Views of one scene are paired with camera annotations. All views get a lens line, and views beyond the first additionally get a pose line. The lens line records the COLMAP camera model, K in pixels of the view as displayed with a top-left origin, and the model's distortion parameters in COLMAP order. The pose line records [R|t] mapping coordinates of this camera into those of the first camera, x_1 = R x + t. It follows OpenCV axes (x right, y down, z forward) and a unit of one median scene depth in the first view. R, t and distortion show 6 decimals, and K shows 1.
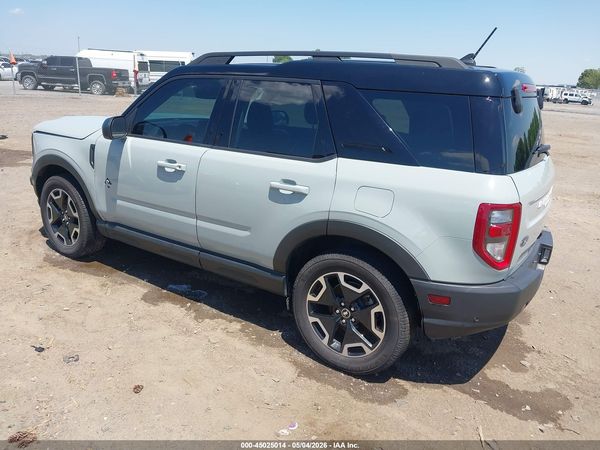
lens RADIAL K [[475.1, 0, 302.2], [0, 475.1, 223.1], [0, 0, 1]] dist [0.023425, -0.041727]
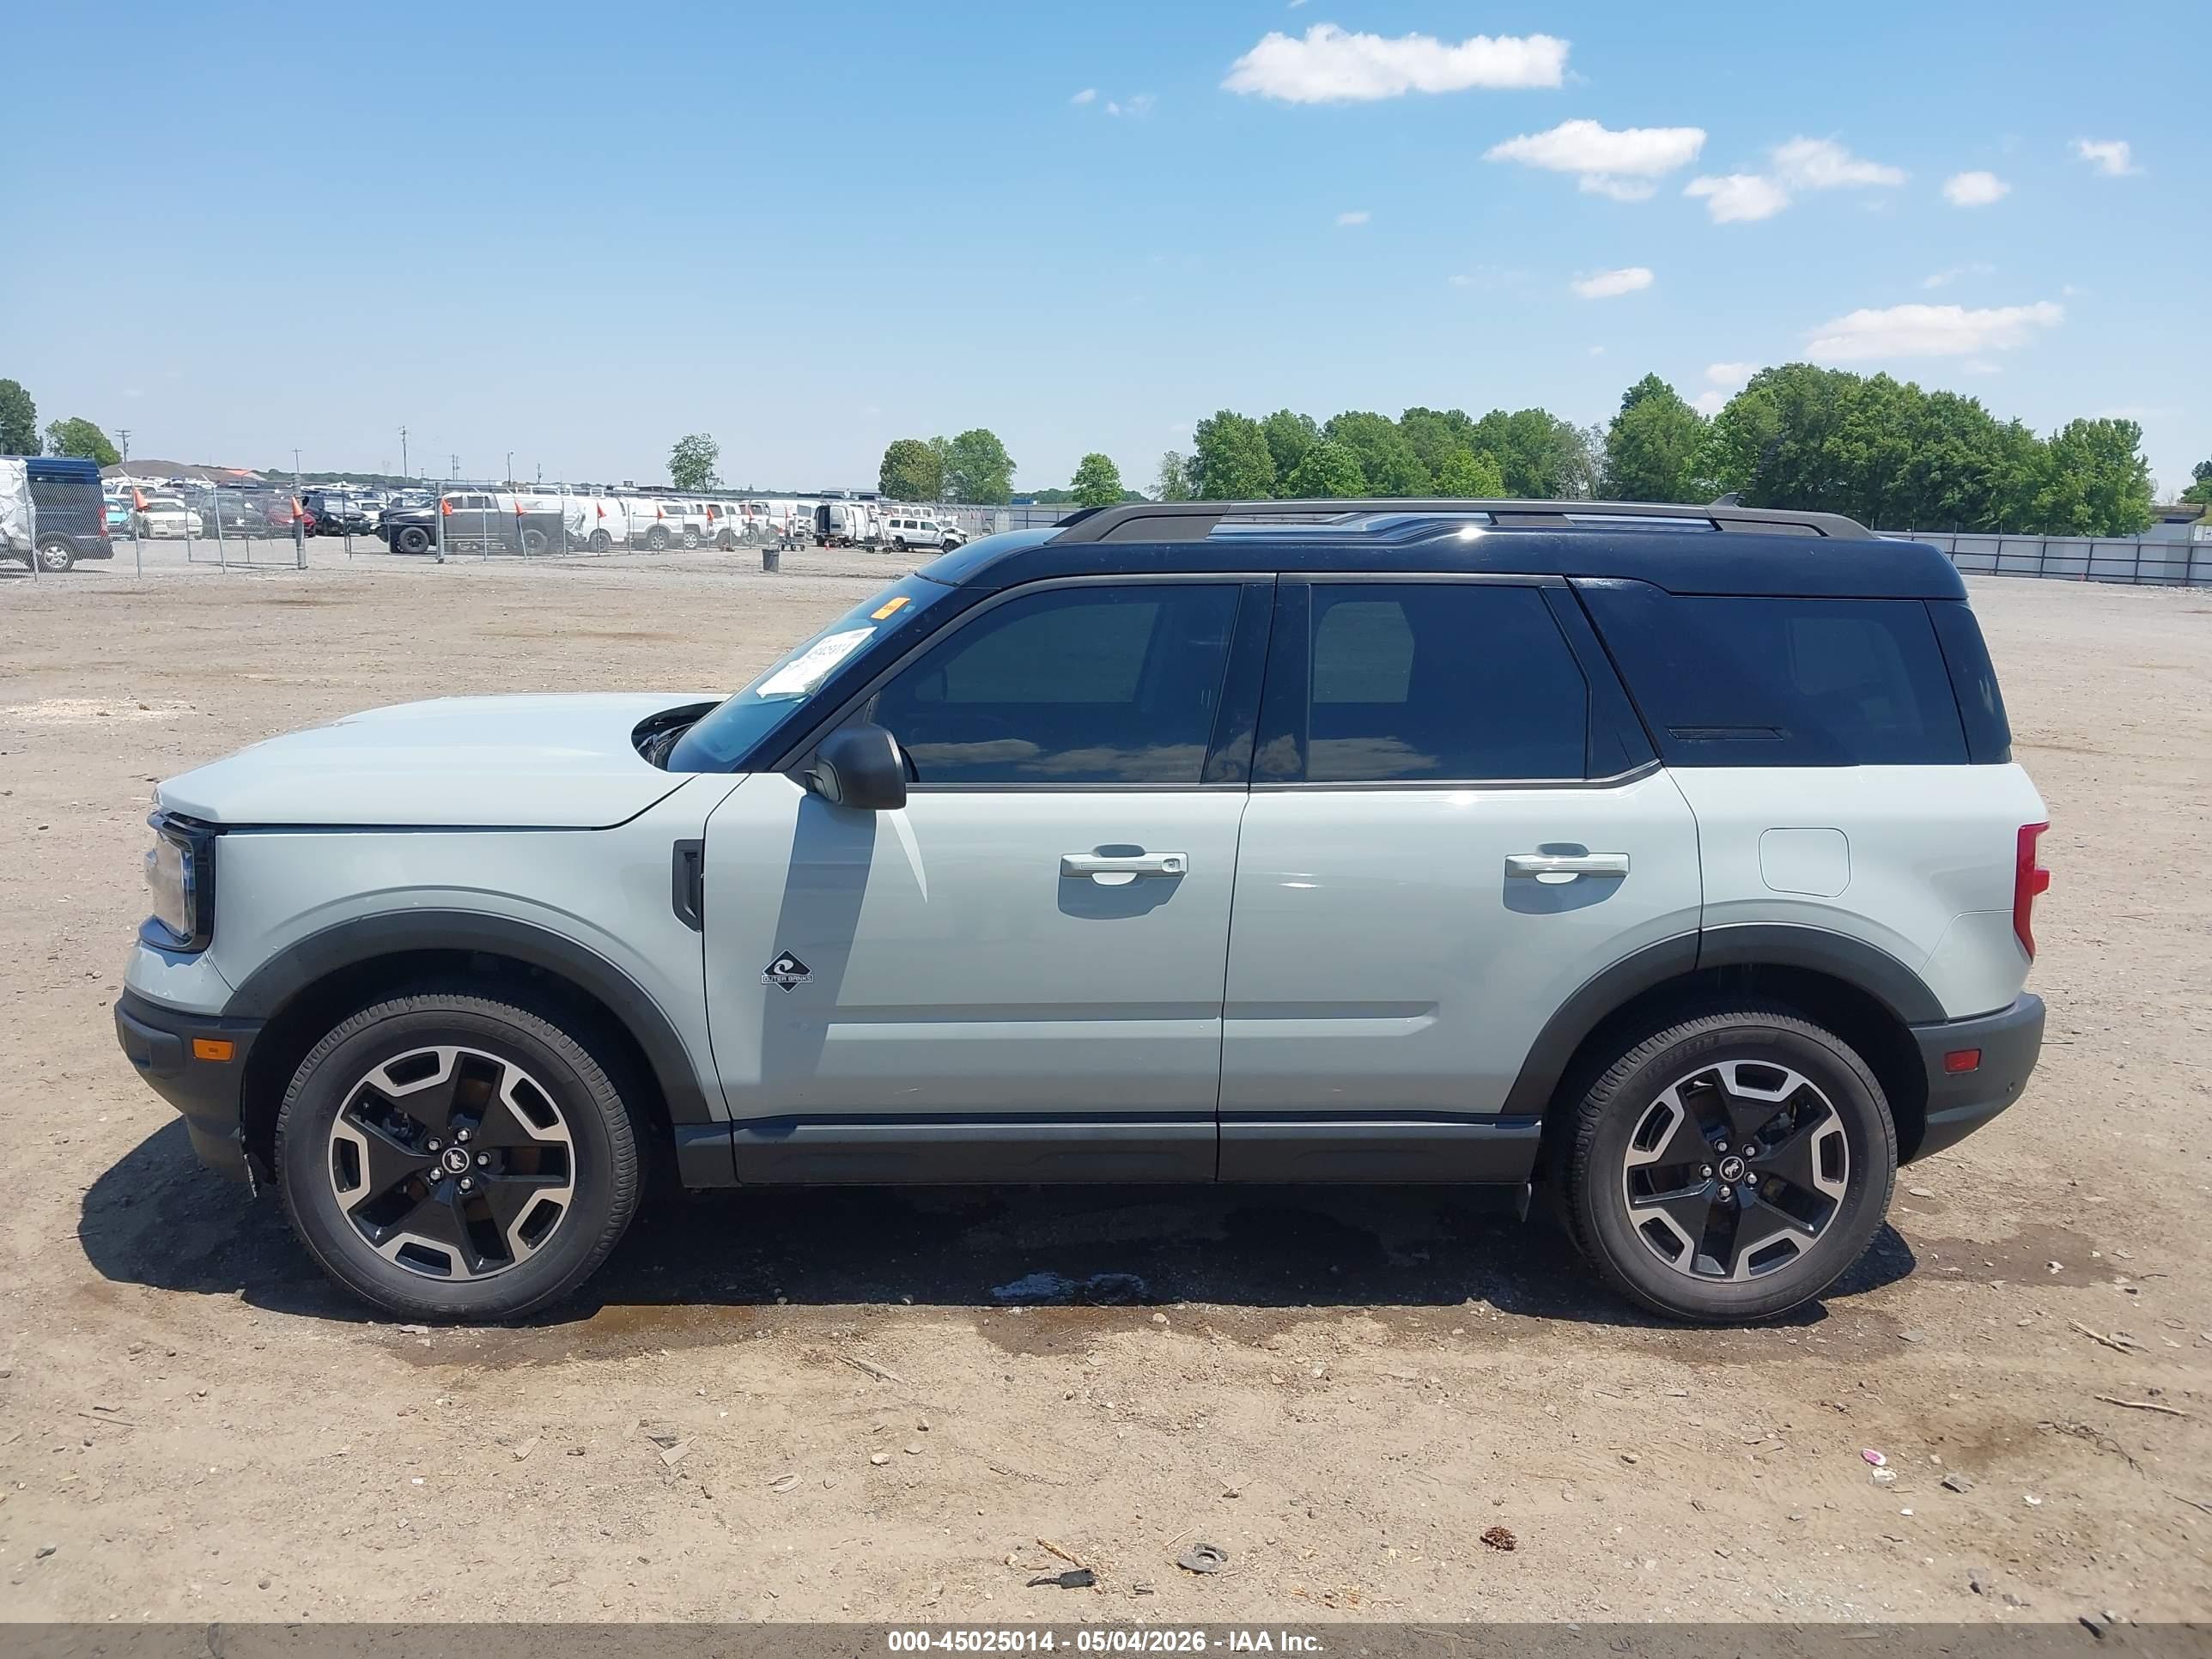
lens RADIAL K [[1752.7, 0, 1100.7], [0, 1752.7, 880.3], [0, 0, 1]] dist [-0.015728, -0.003315]
pose [[0.799474, -0.153733, 0.580696, -0.973419], [0.192750, 0.981232, -0.005599, -0.111682], [-0.568937, 0.116405, 0.814101, 0.113903]]
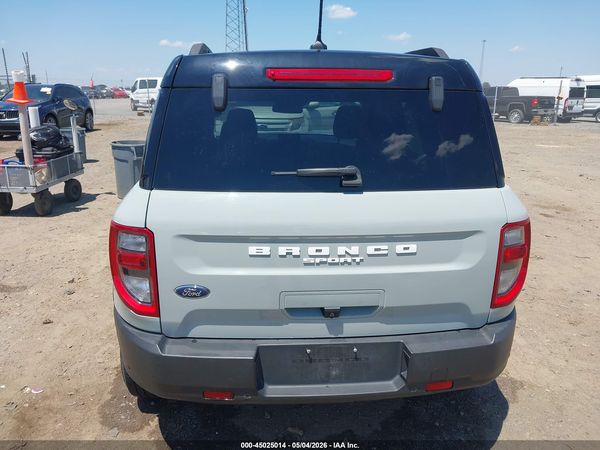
lens RADIAL K [[475.1, 0, 302.2], [0, 475.1, 223.1], [0, 0, 1]] dist [0.023425, -0.041727]
pose [[0.609901, 0.159484, -0.776264, 0.893700], [-0.206844, 0.977622, 0.038339, -0.100278], [0.765007, 0.137183, 0.629241, 0.549440]]
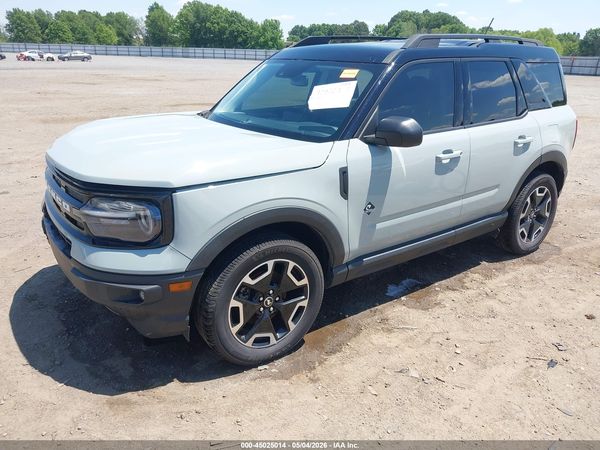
lens RADIAL K [[462.9, 0, 300.0], [0, 462.9, 225.0], [0, 0, 1]] dist [0.030182, -0.002562]
pose [[0.354705, -0.369021, 0.859074, -1.295950], [0.276638, 0.919100, 0.280583, -0.354118], [-0.893116, 0.138129, 0.428094, 0.925776]]
